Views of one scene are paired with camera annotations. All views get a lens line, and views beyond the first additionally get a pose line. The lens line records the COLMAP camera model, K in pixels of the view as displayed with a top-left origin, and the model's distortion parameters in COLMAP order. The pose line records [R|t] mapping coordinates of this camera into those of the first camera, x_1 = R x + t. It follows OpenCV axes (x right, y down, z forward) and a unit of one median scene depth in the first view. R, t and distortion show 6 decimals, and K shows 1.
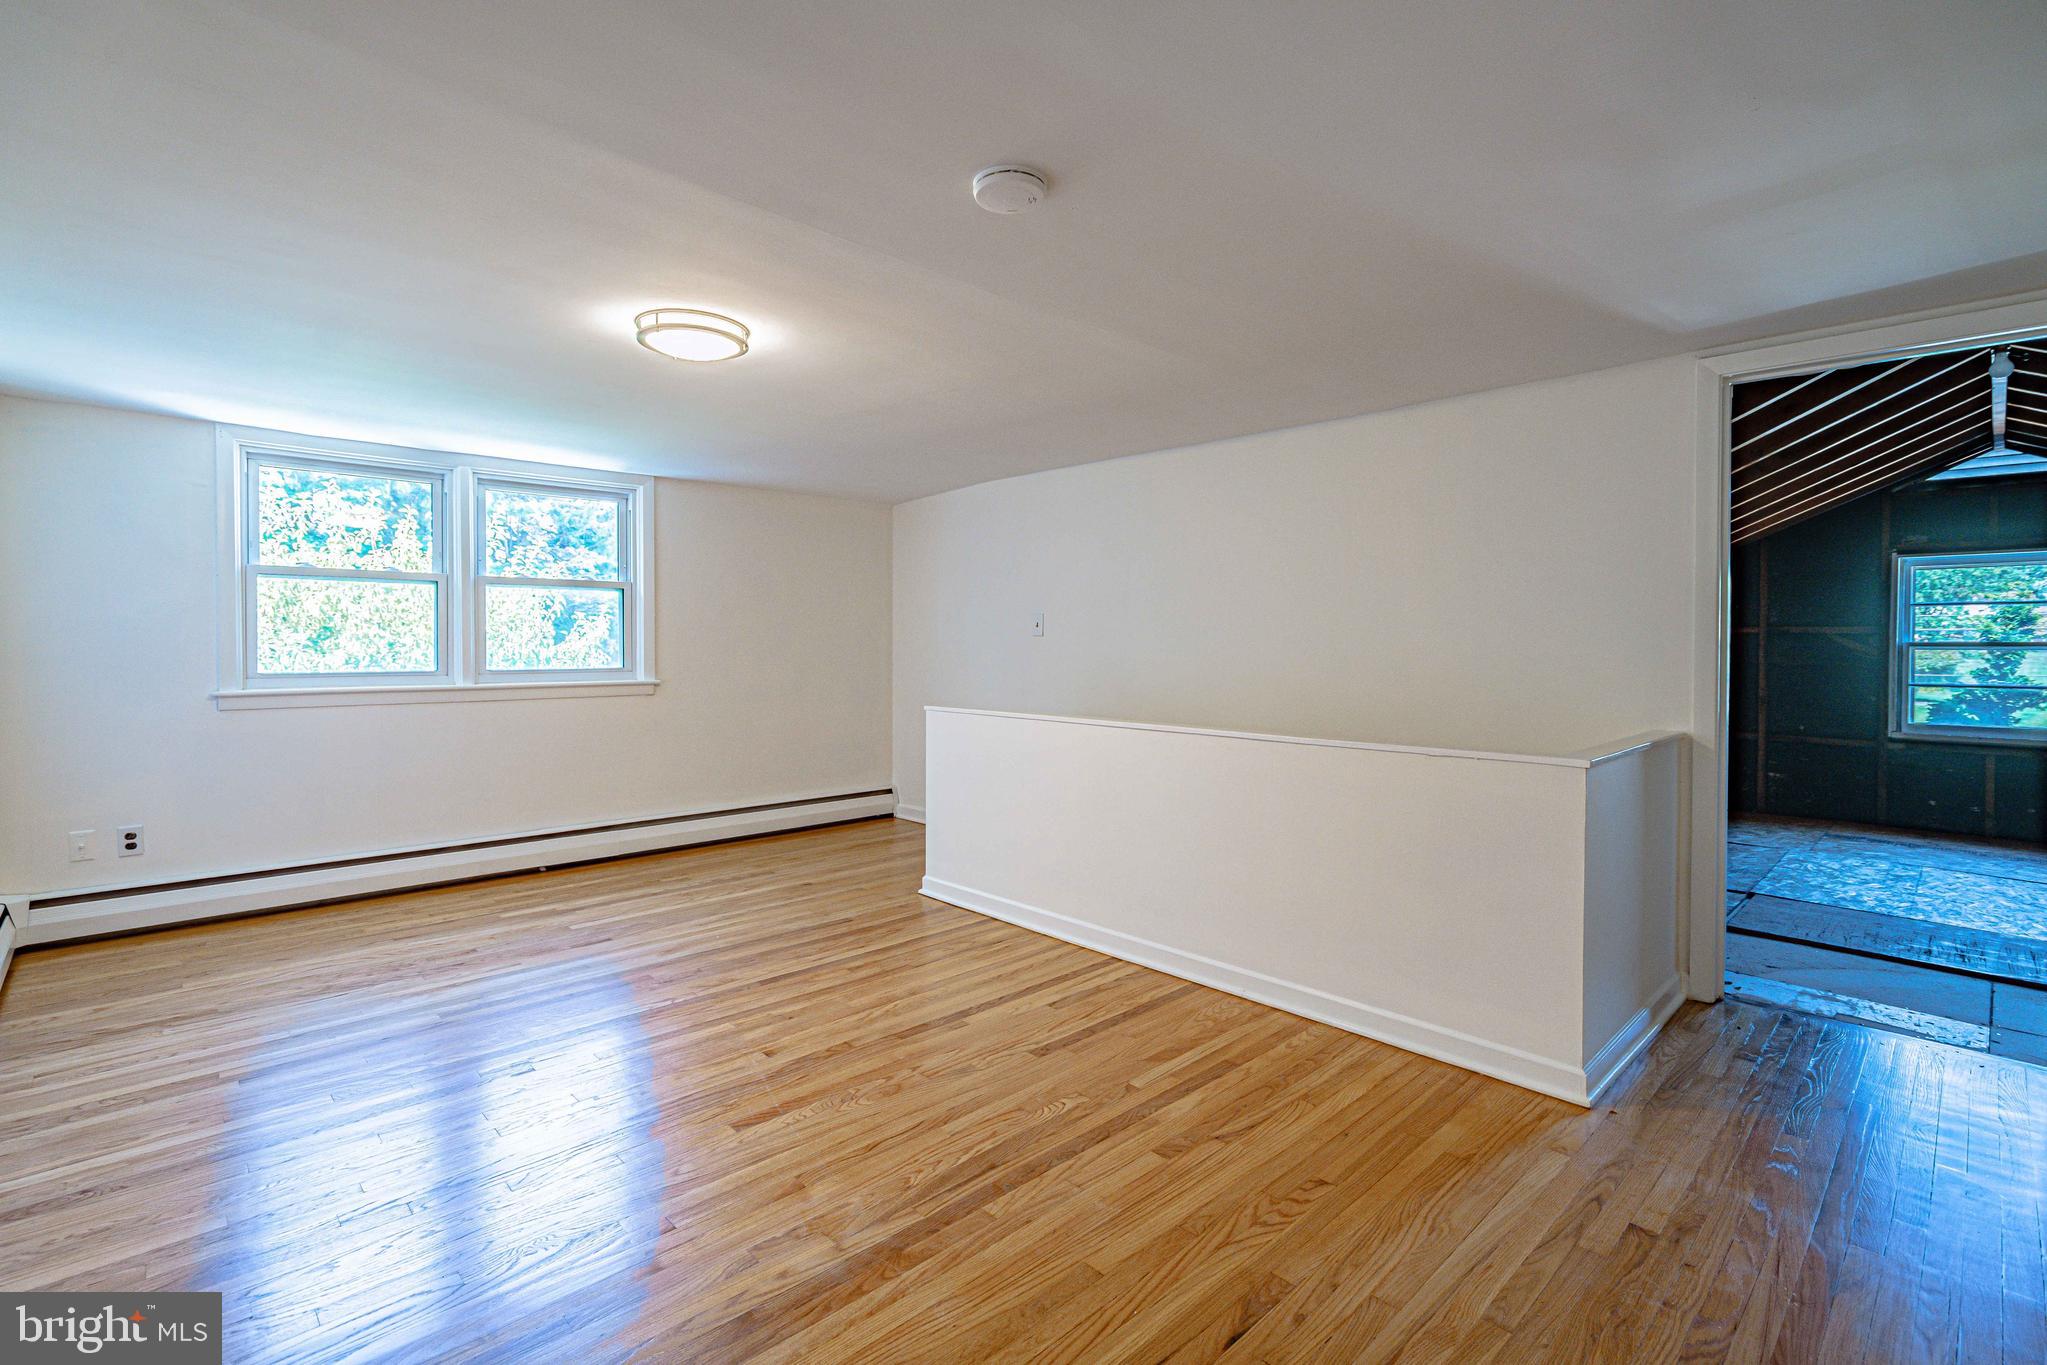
lens RADIAL K [[926.4, 0, 1026.0], [0, 926.4, 649.3], [0, 0, 1]] dist [-0.001995, 0.003994]
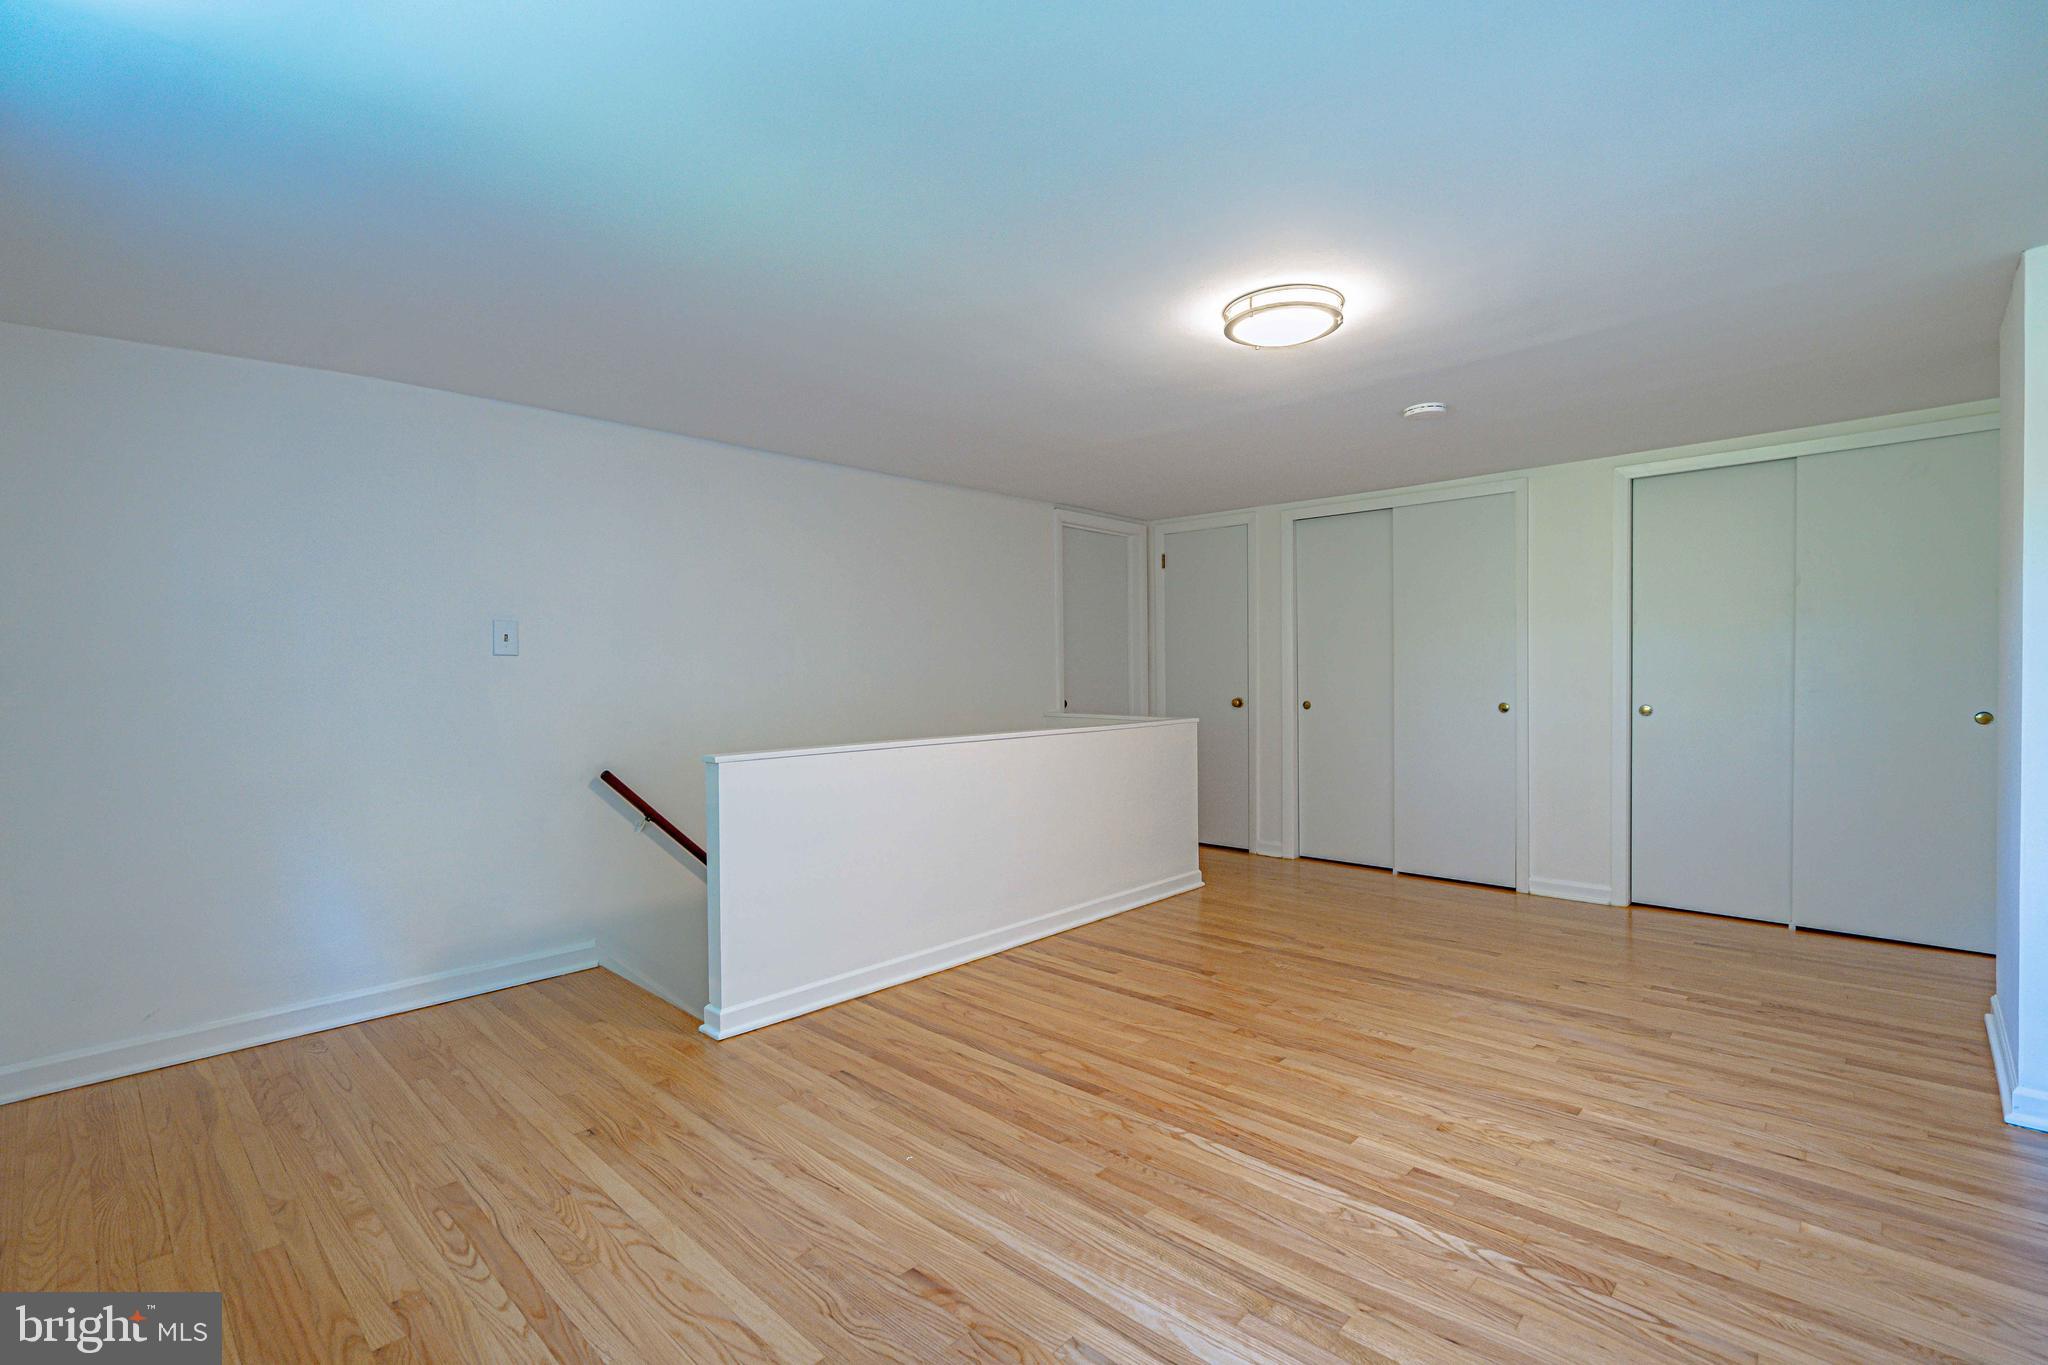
lens RADIAL K [[932.9, 0, 1024.0], [0, 932.9, 682.5], [0, 0, 1]] dist [0.000774, 0.000217]
pose [[-0.052215, -0.012893, 0.998553, -1.107292], [0.017097, 0.999759, 0.013803, 0.004332], [-0.998490, 0.017793, -0.051982, 1.147005]]
